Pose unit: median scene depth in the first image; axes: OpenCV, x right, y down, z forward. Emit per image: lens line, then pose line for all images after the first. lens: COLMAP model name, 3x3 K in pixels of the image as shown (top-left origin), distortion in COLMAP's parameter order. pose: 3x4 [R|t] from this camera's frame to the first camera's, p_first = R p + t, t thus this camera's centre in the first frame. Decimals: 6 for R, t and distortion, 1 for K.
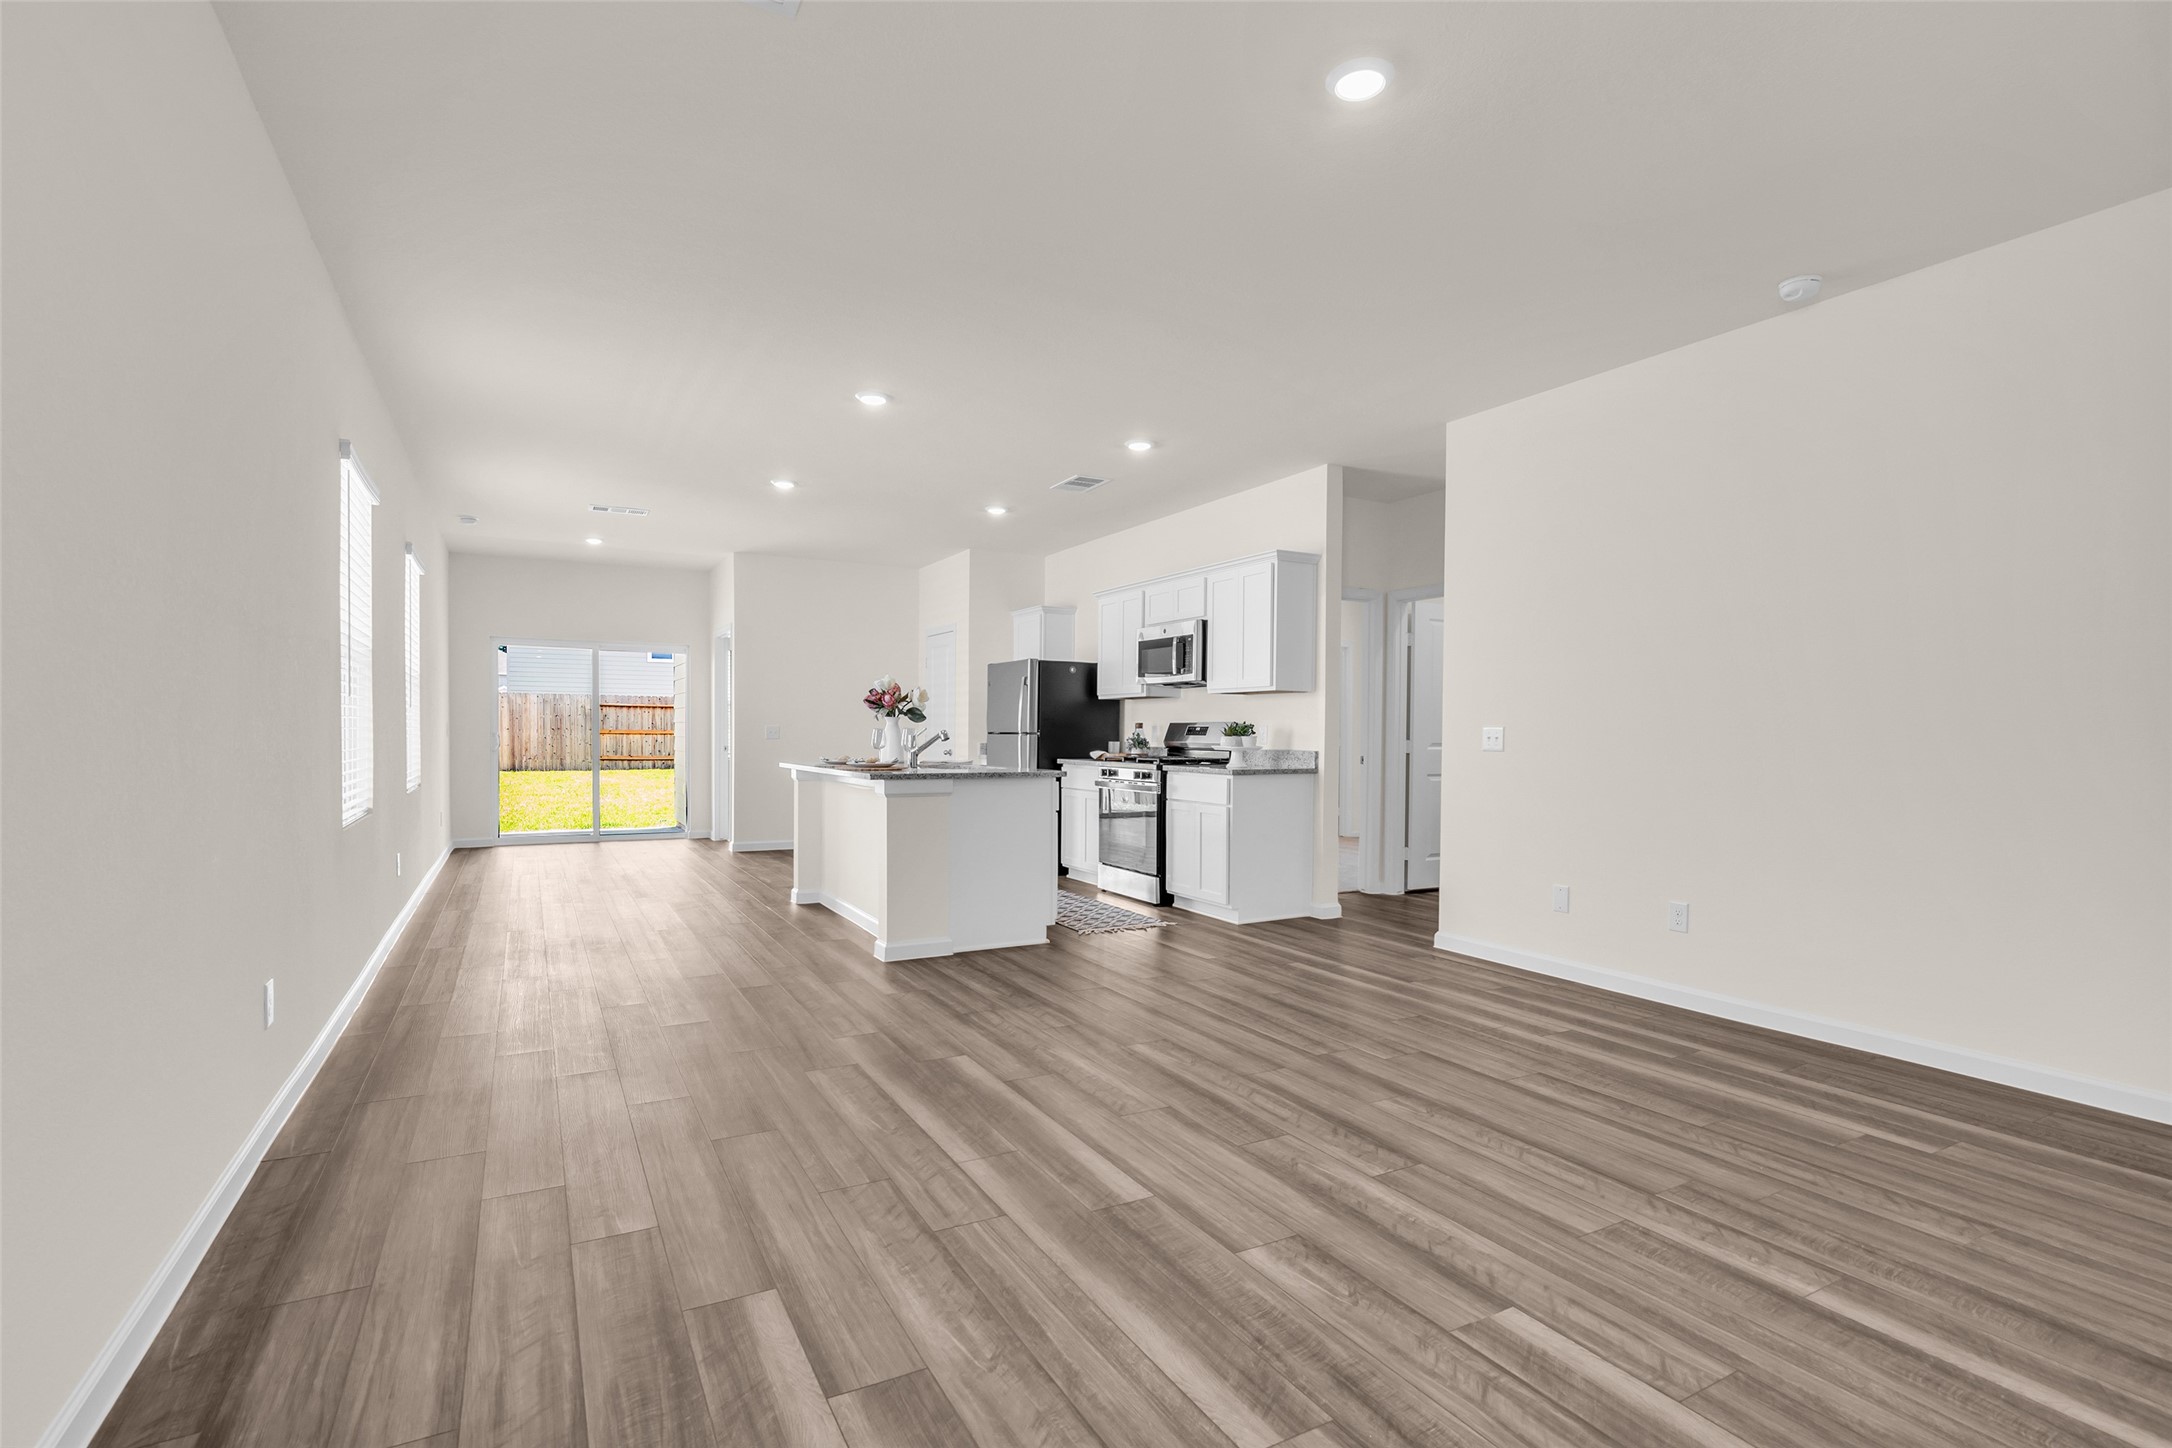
lens RADIAL K [[1022.1, 0, 1084.7], [0, 1022.1, 749.7], [0, 0, 1]] dist [-0.015315, 0.000272]
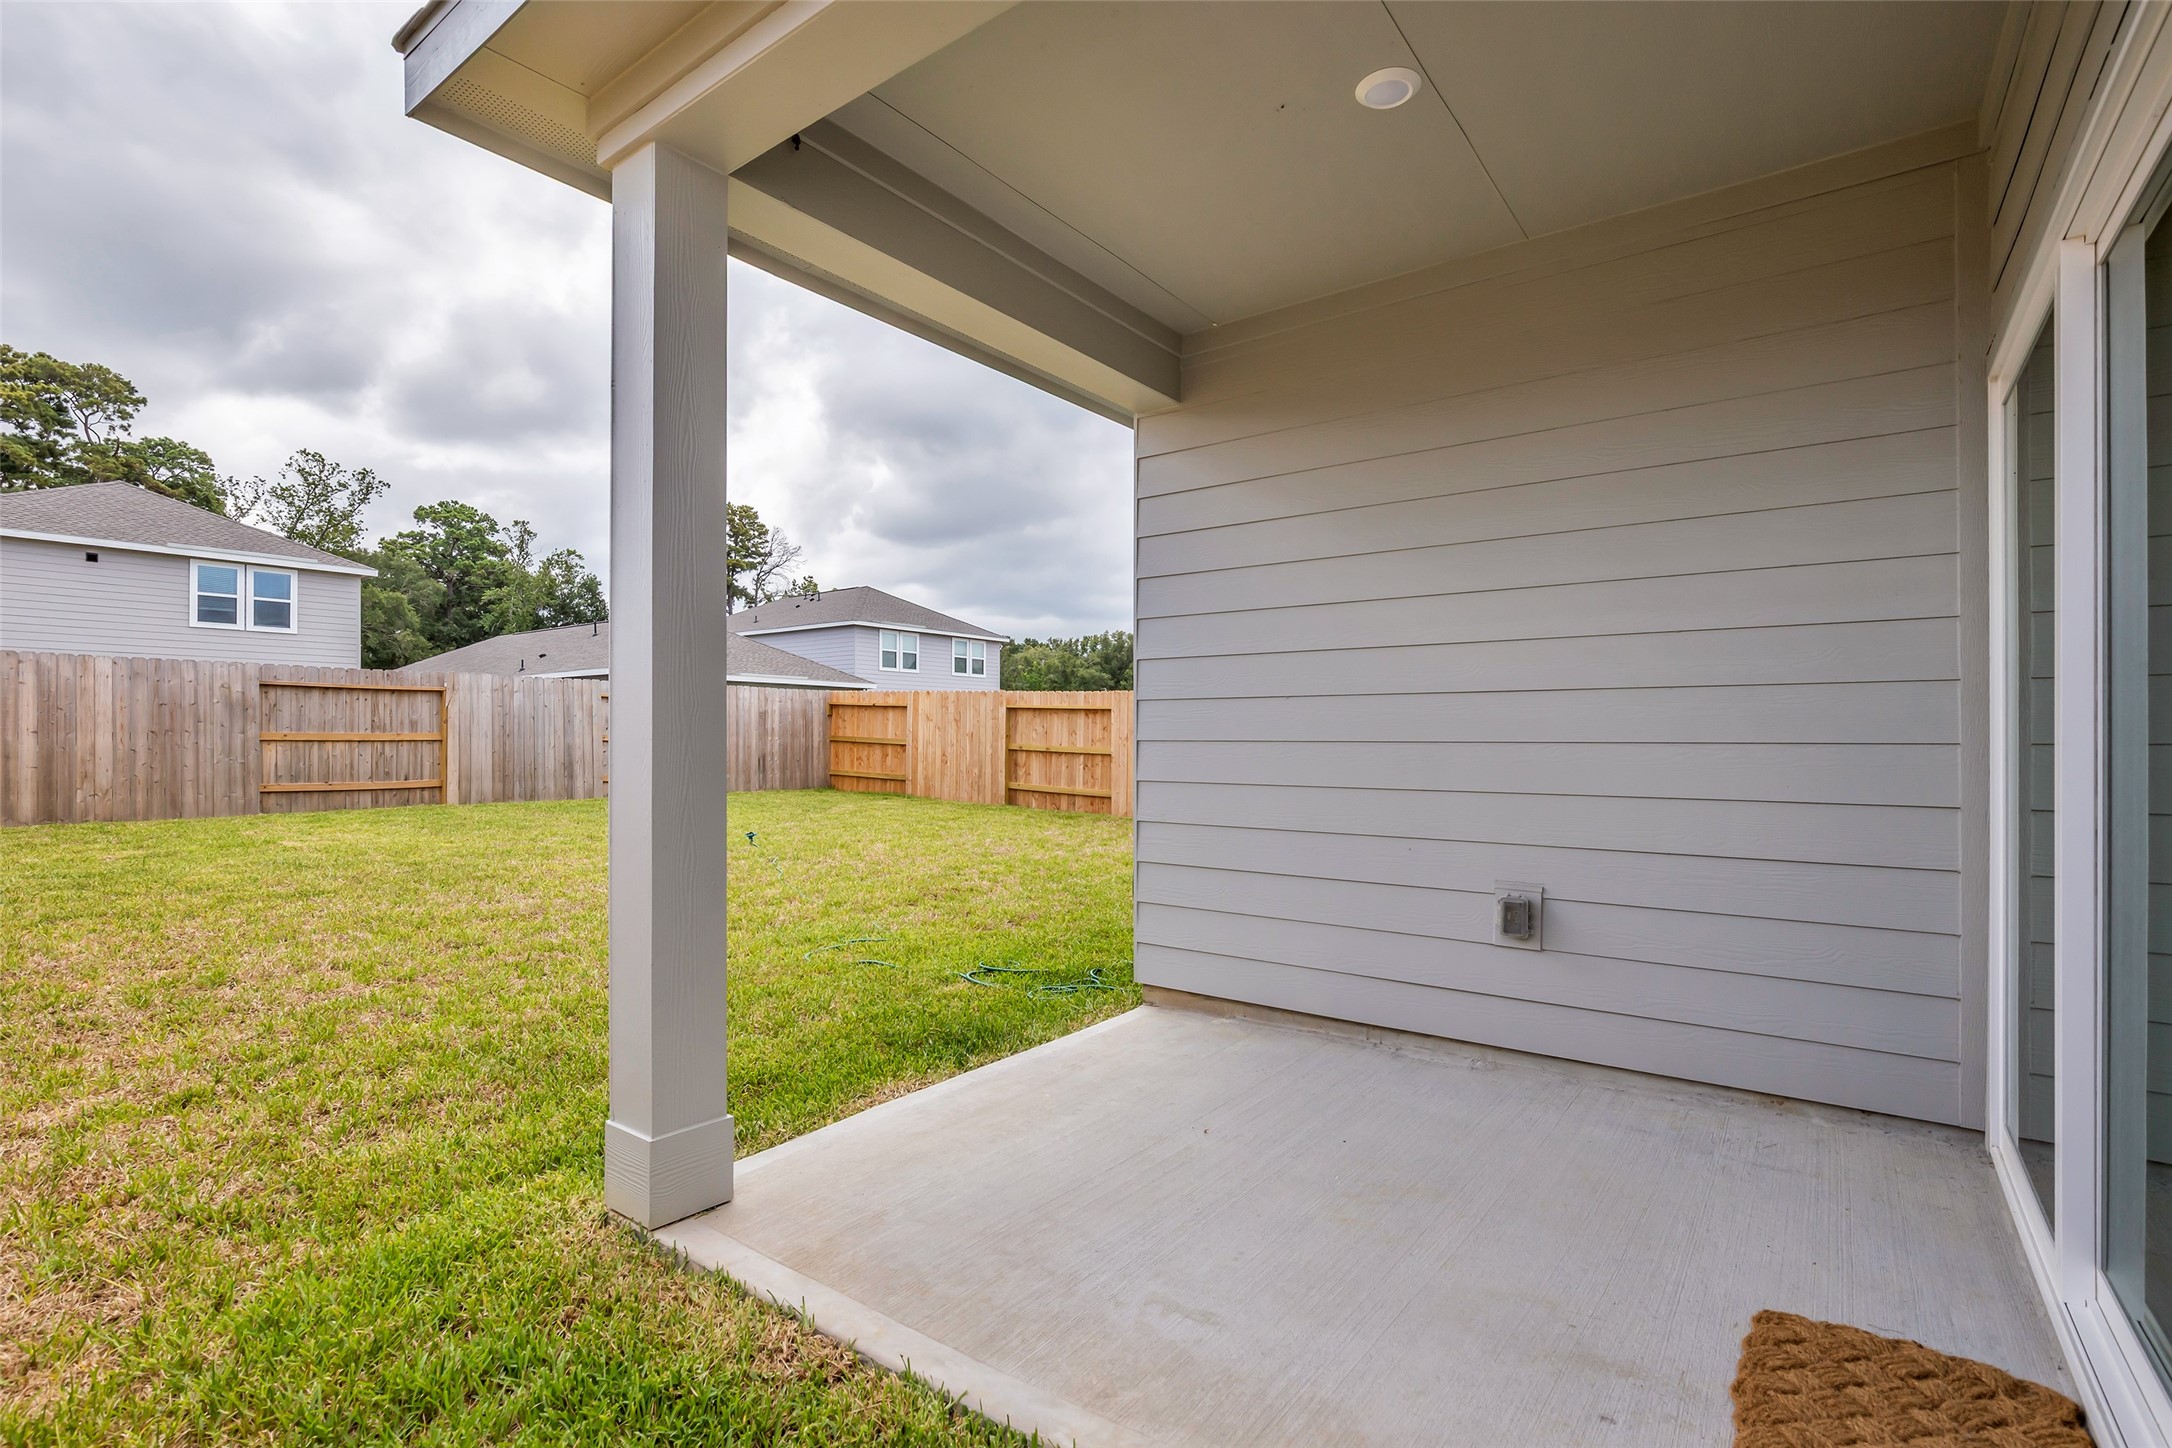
lens RADIAL K [[1000.5, 0, 1086.8], [0, 1000.5, 698.1], [0, 0, 1]] dist [-0.013935, 0.000285]
pose [[0.909446, 0.008804, 0.415728, -1.254713], [0.014161, 0.998540, -0.052125, -0.022298], [-0.415580, 0.053292, 0.907994, 1.561270]]
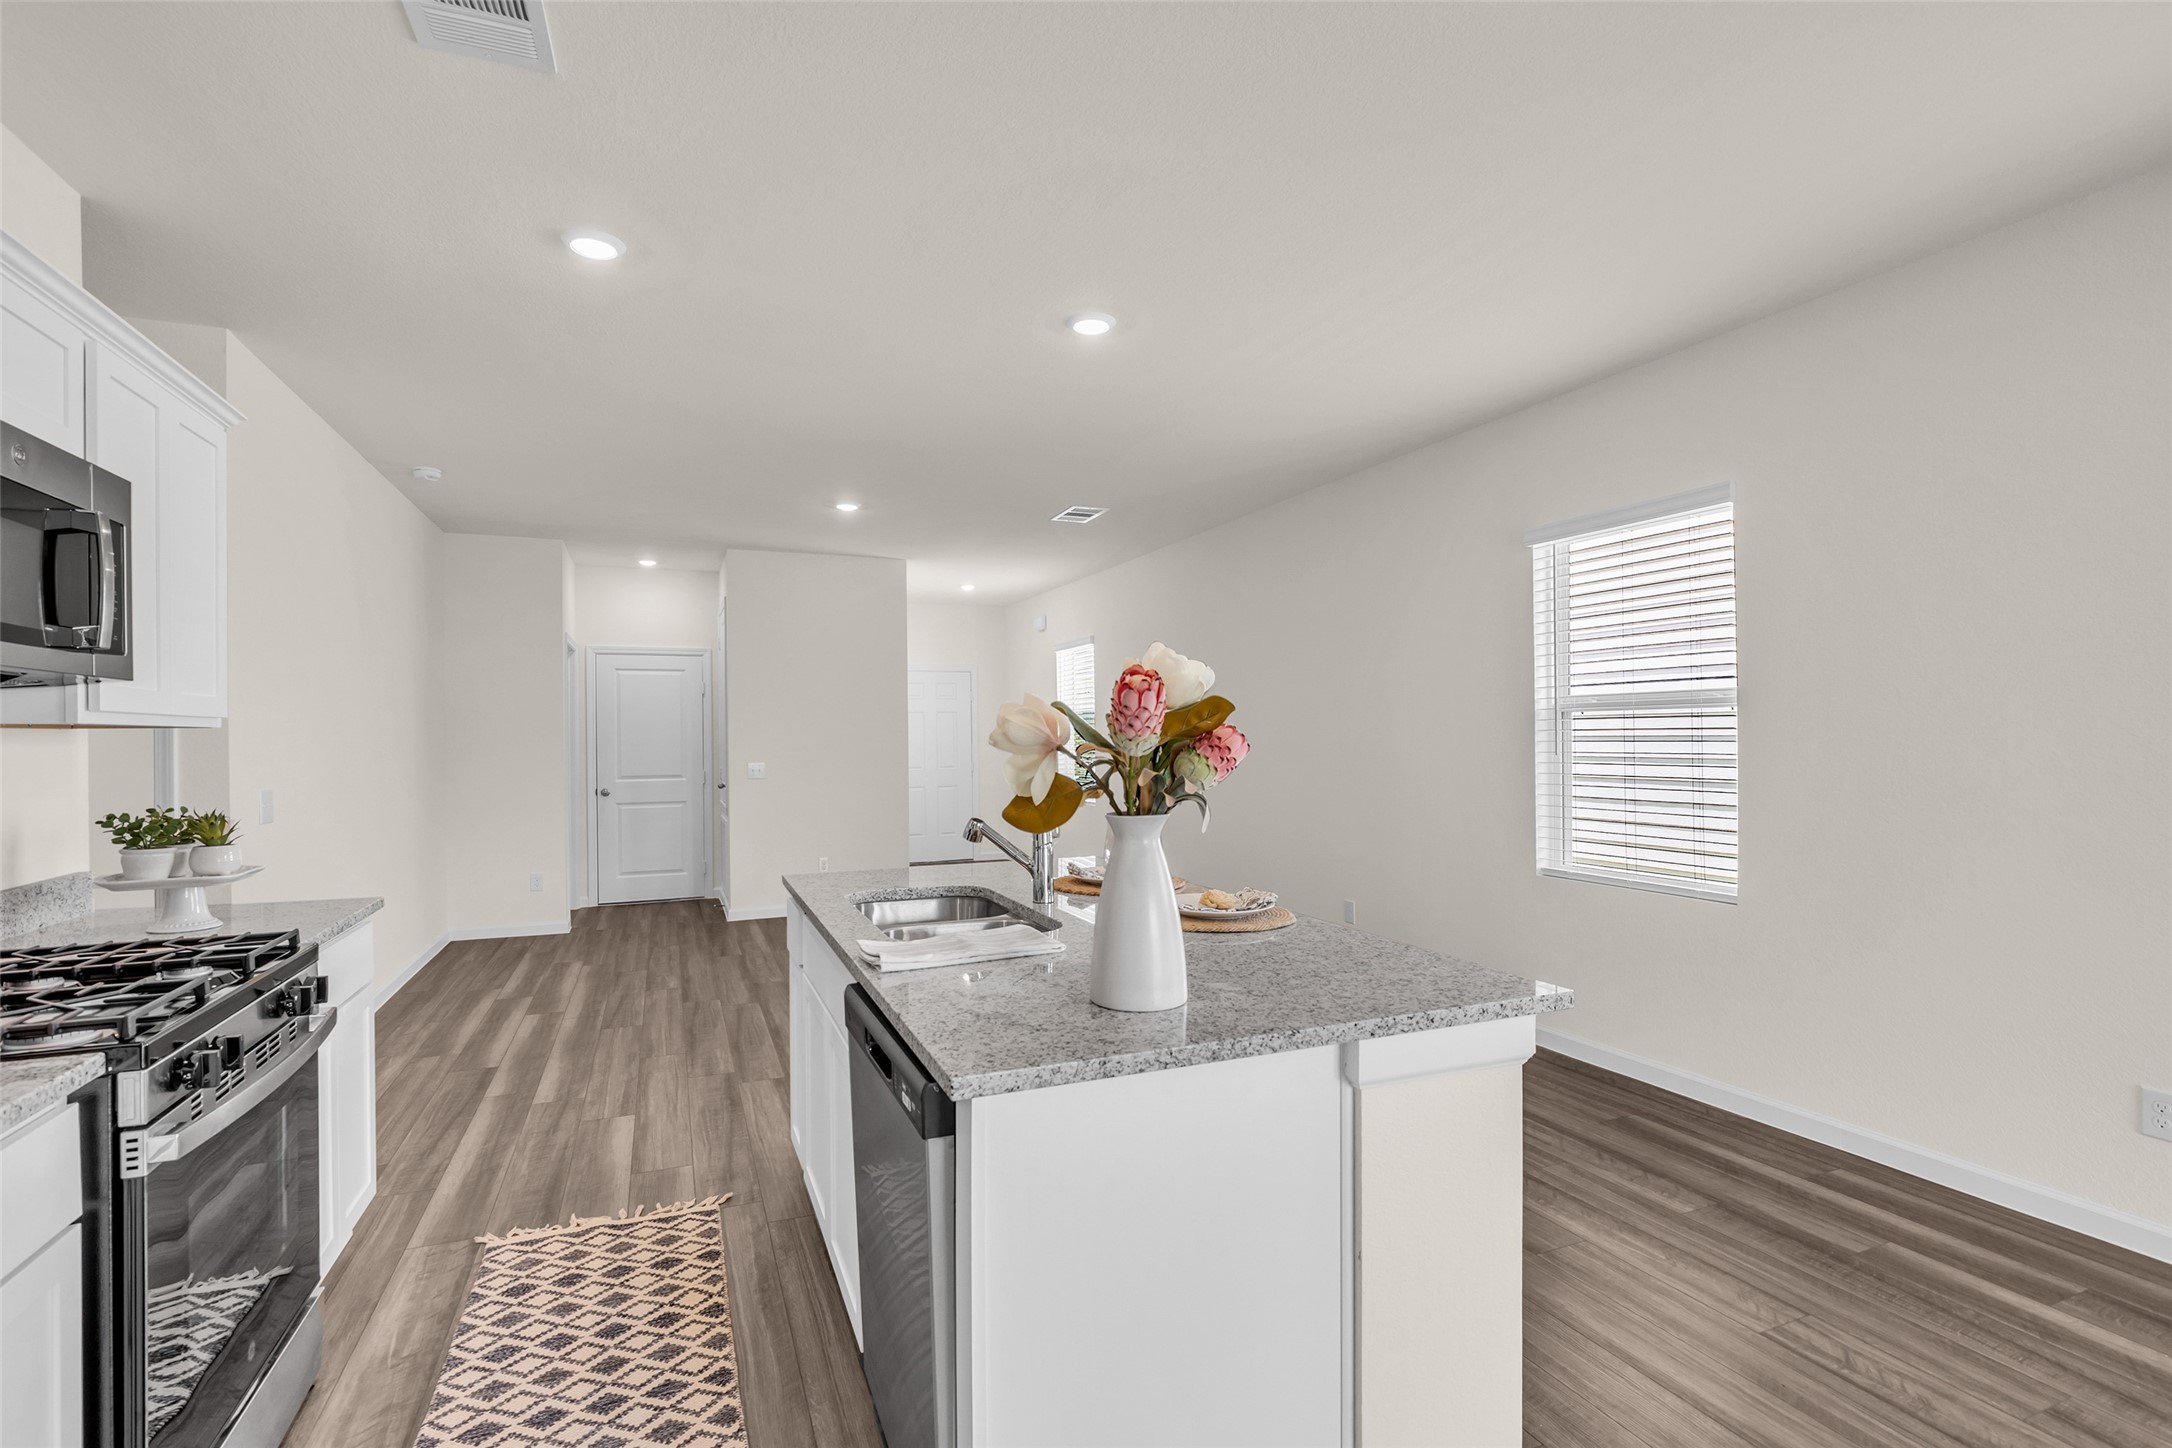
lens RADIAL K [[1001.1, 0, 1079.2], [0, 1001.1, 739.2], [0, 0, 1]] dist [-0.012437, 0.001534]
pose [[-0.994151, 0.000586, 0.108001, -0.229354], [0.002874, 0.999775, 0.021037, -0.063196], [-0.107964, 0.021225, -0.993928, 1.420473]]
